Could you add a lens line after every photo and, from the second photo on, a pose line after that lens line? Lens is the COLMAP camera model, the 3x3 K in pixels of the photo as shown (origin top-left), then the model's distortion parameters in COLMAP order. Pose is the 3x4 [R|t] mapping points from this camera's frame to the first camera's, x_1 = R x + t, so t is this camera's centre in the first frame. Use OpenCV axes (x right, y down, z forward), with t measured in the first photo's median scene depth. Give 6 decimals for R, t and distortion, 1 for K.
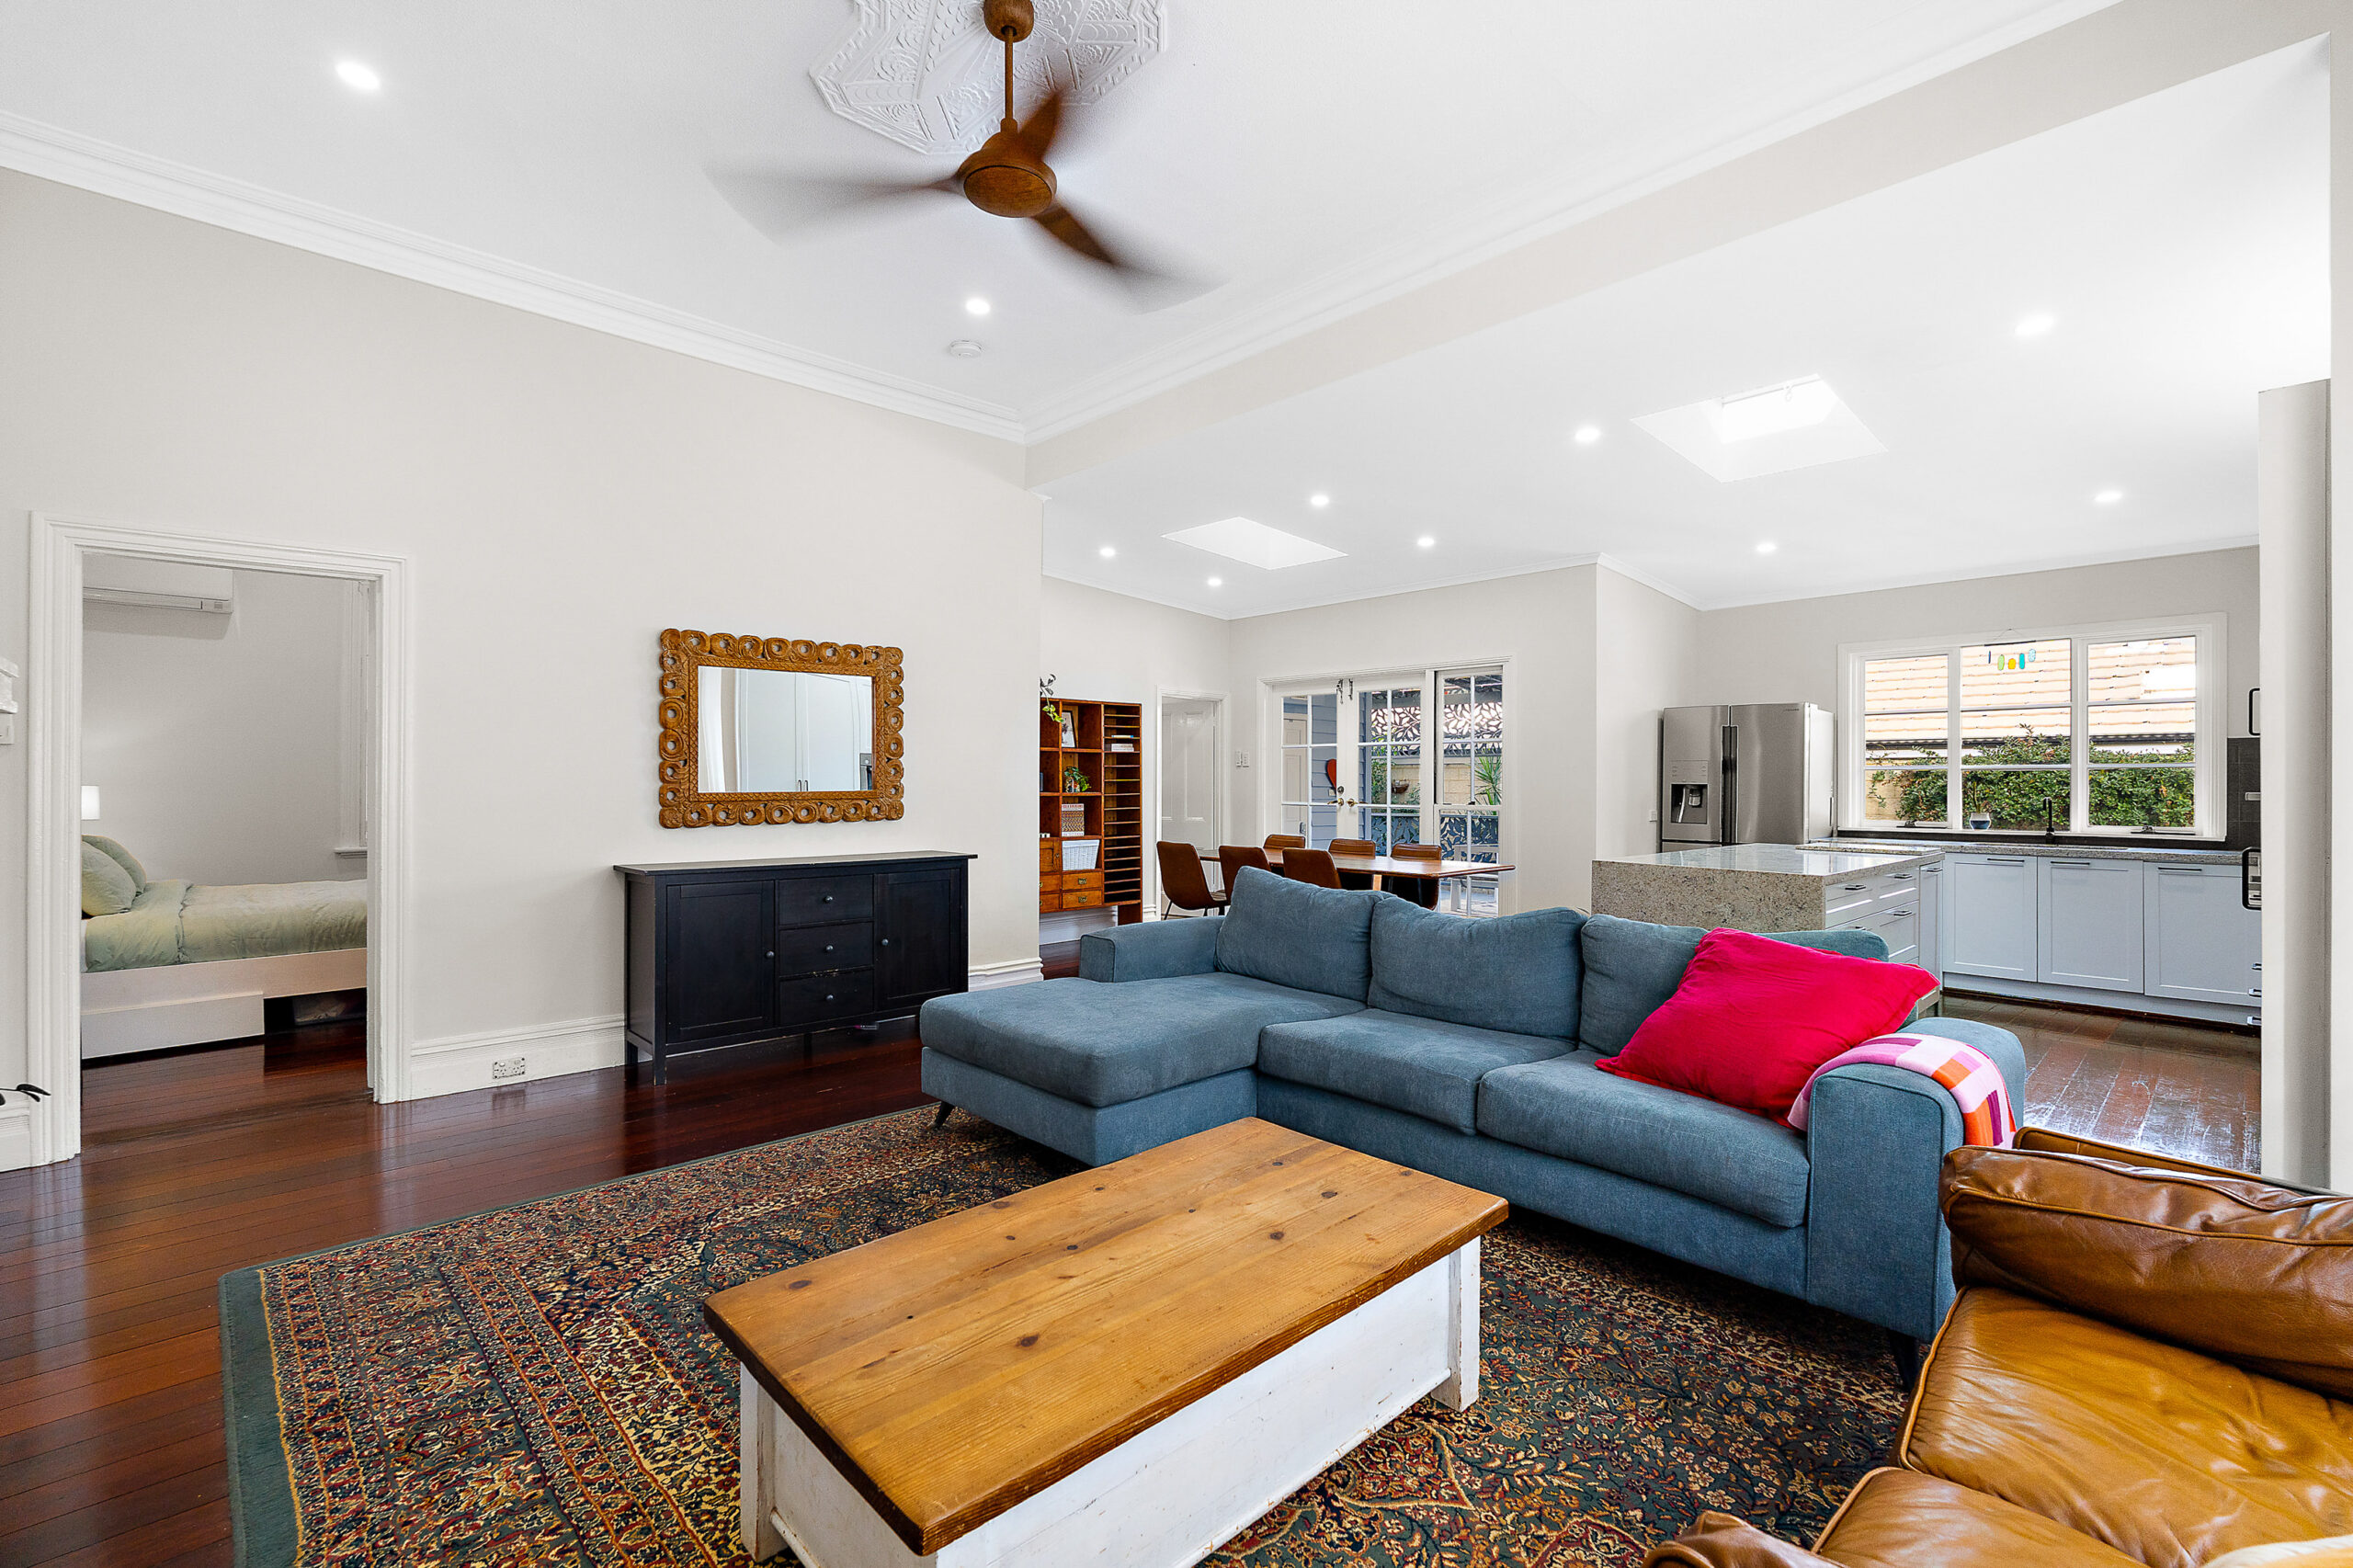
lens RADIAL K [[1030.8, 0, 1181.1], [0, 1030.8, 782.3], [0, 0, 1]] dist [-0.003666, 0.000717]
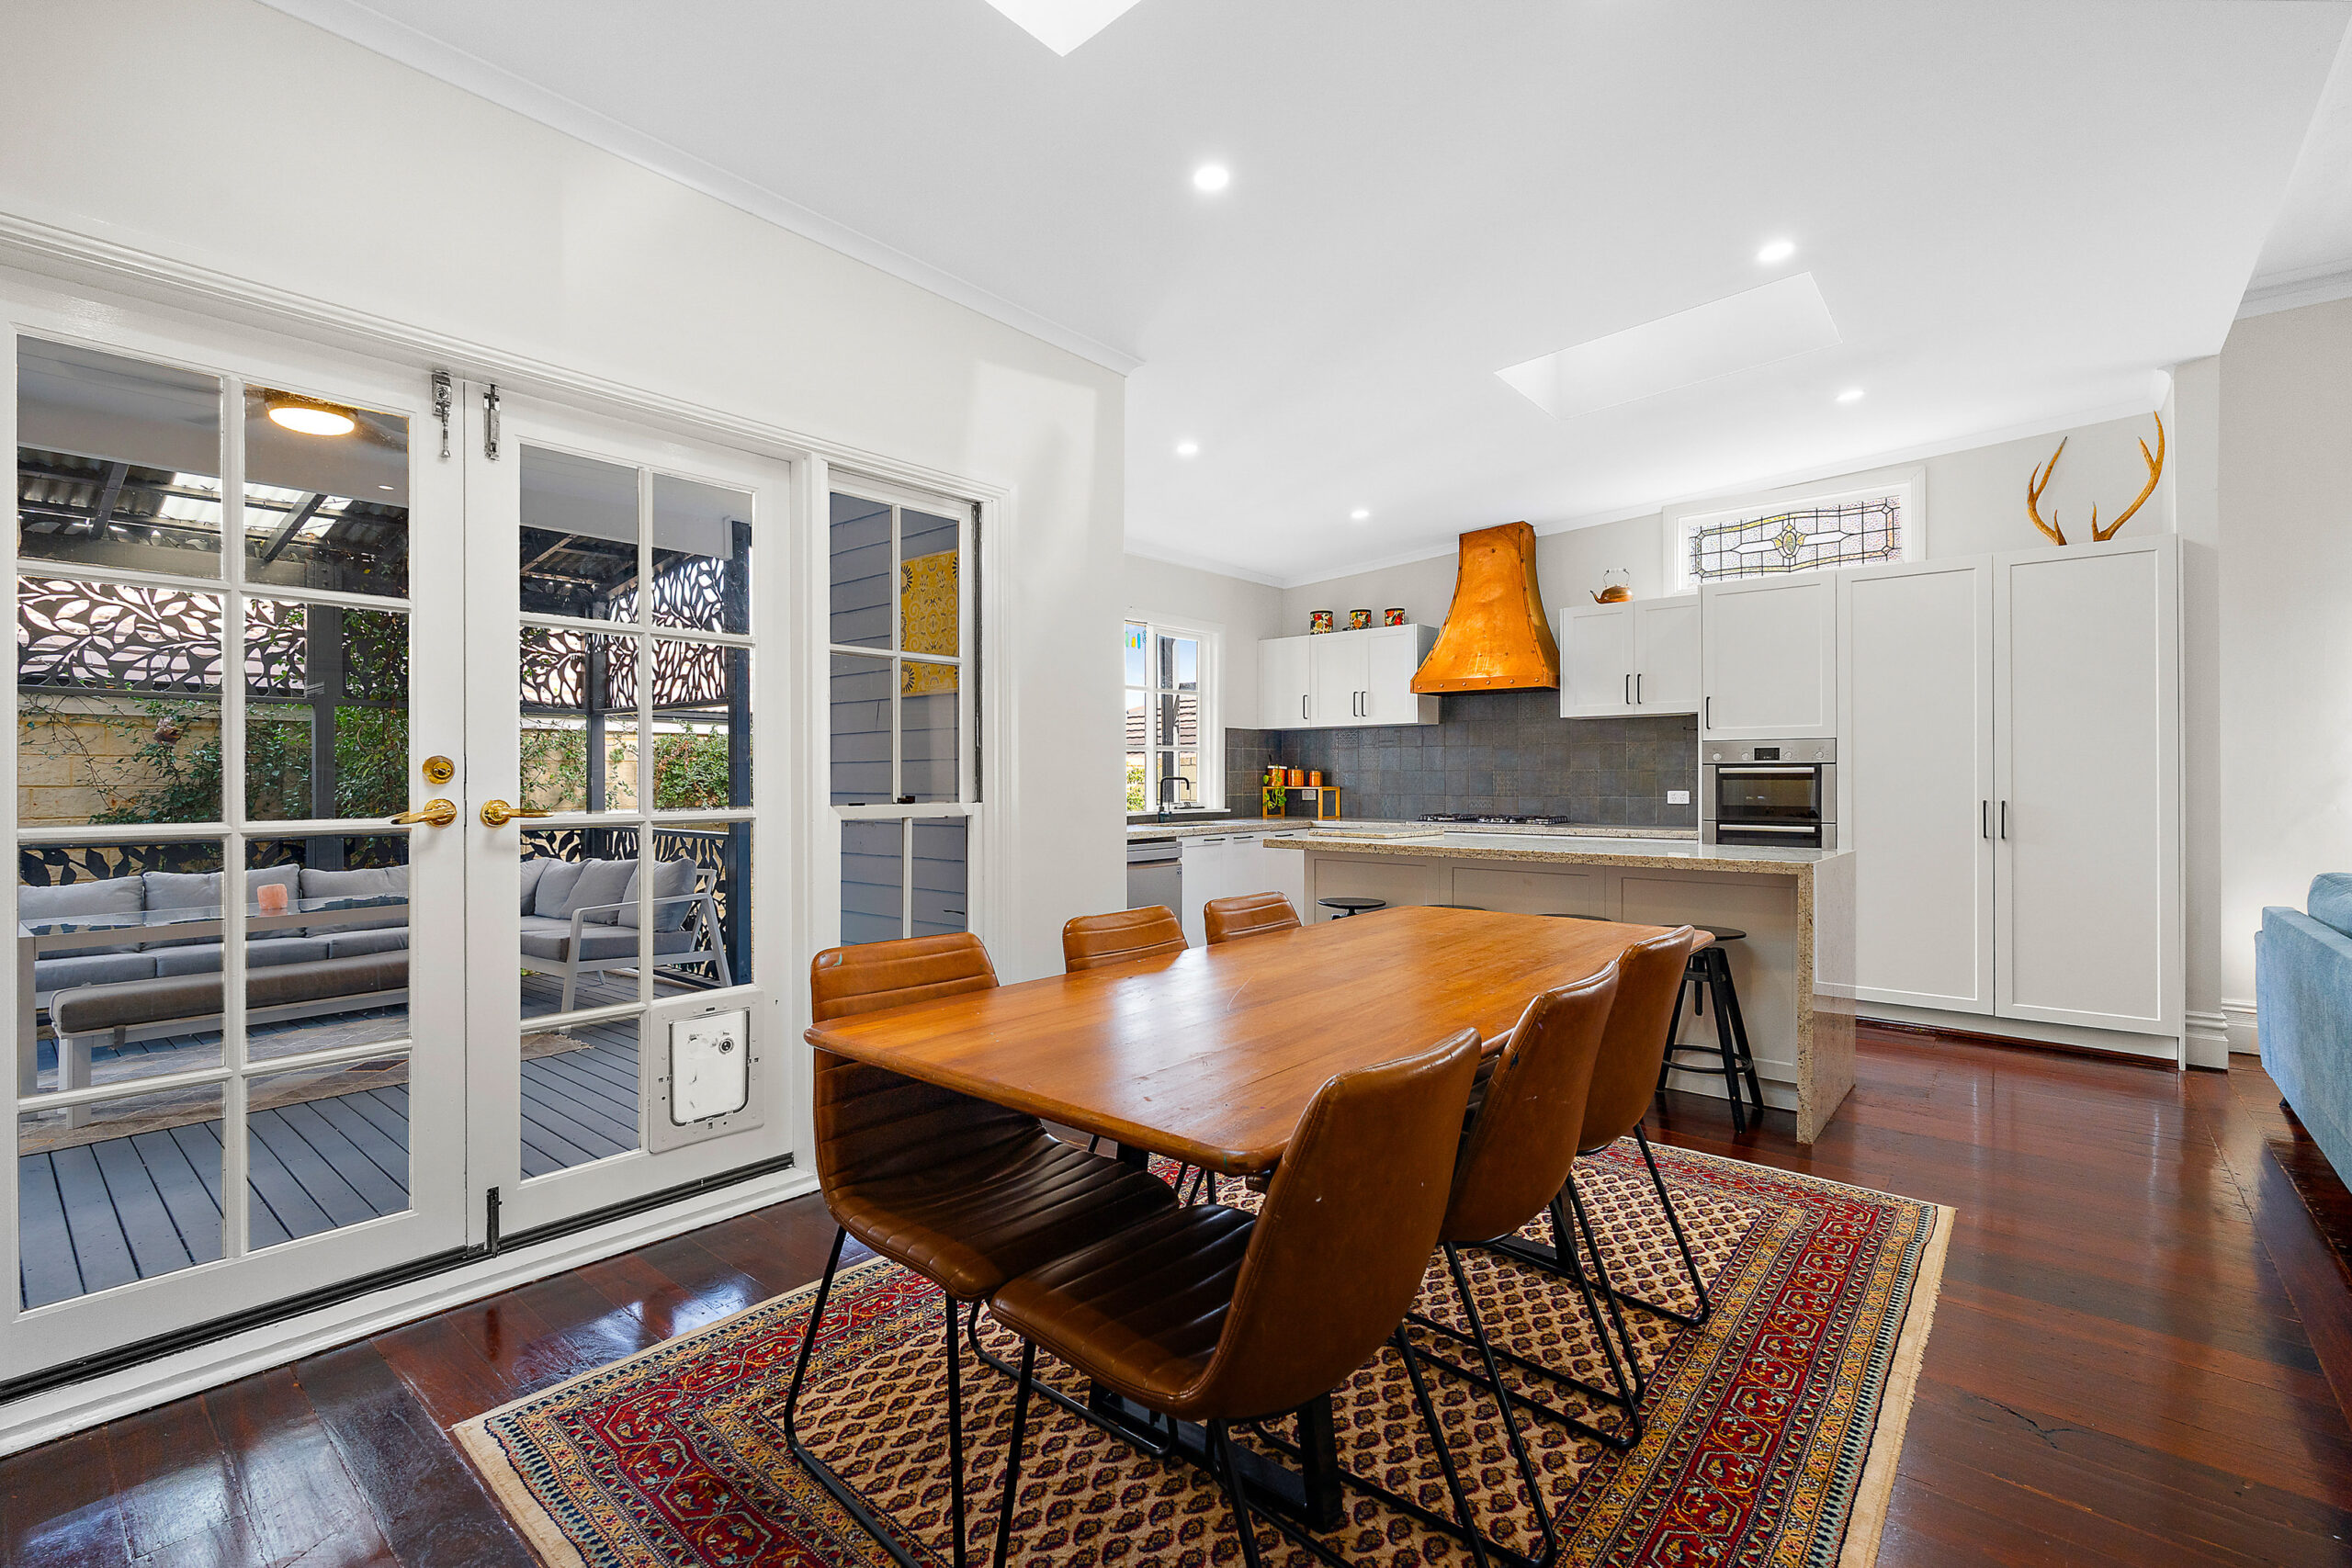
lens RADIAL K [[1030.3, 0, 1175.3], [0, 1030.3, 787.0], [0, 0, 1]] dist [-0.003666, 0.000717]
pose [[-0.112286, -0.014330, 0.993573, -0.179329], [-0.000712, 0.999897, 0.014341, 0.009161], [-0.993676, 0.000903, -0.112285, 1.048637]]
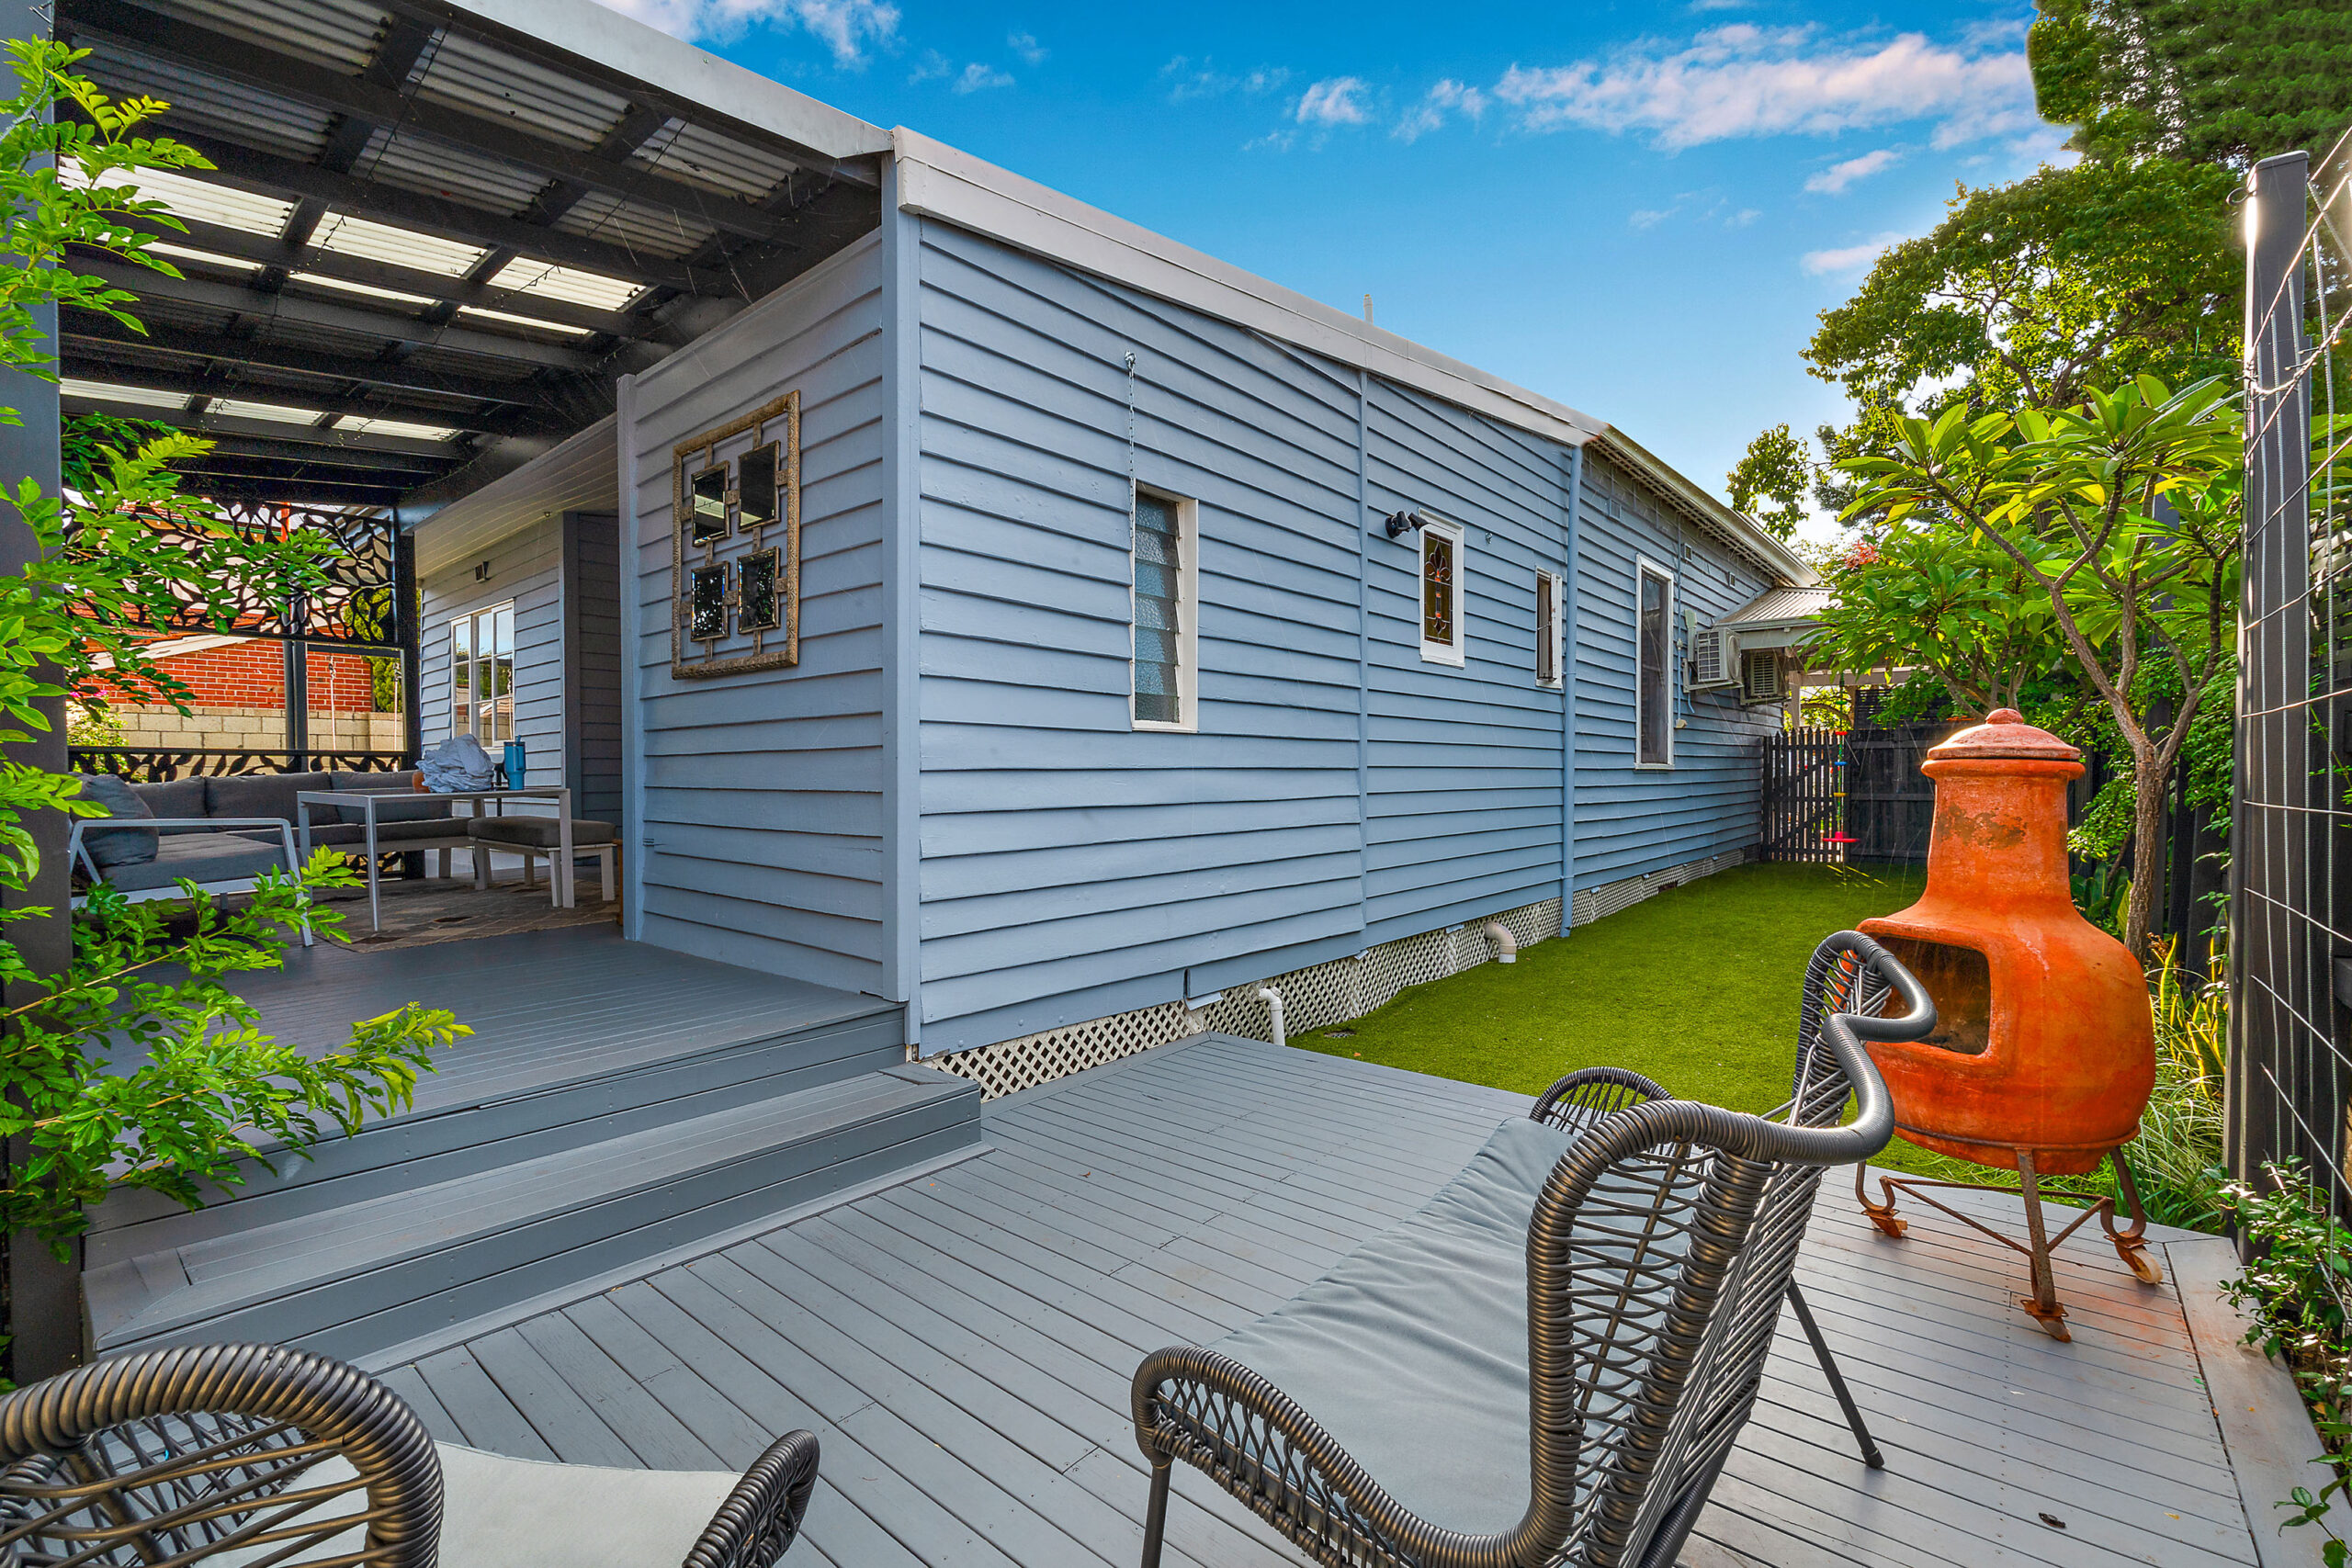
lens RADIAL K [[1030.3, 0, 1169.4], [0, 1030.3, 794.9], [0, 0, 1]] dist [-0.003666, 0.000717]
pose [[-0.994289, -0.005099, -0.106598, -0.038701], [-0.007049, 0.999815, 0.017922, 0.059899], [0.106487, 0.018571, -0.994141, 2.051700]]
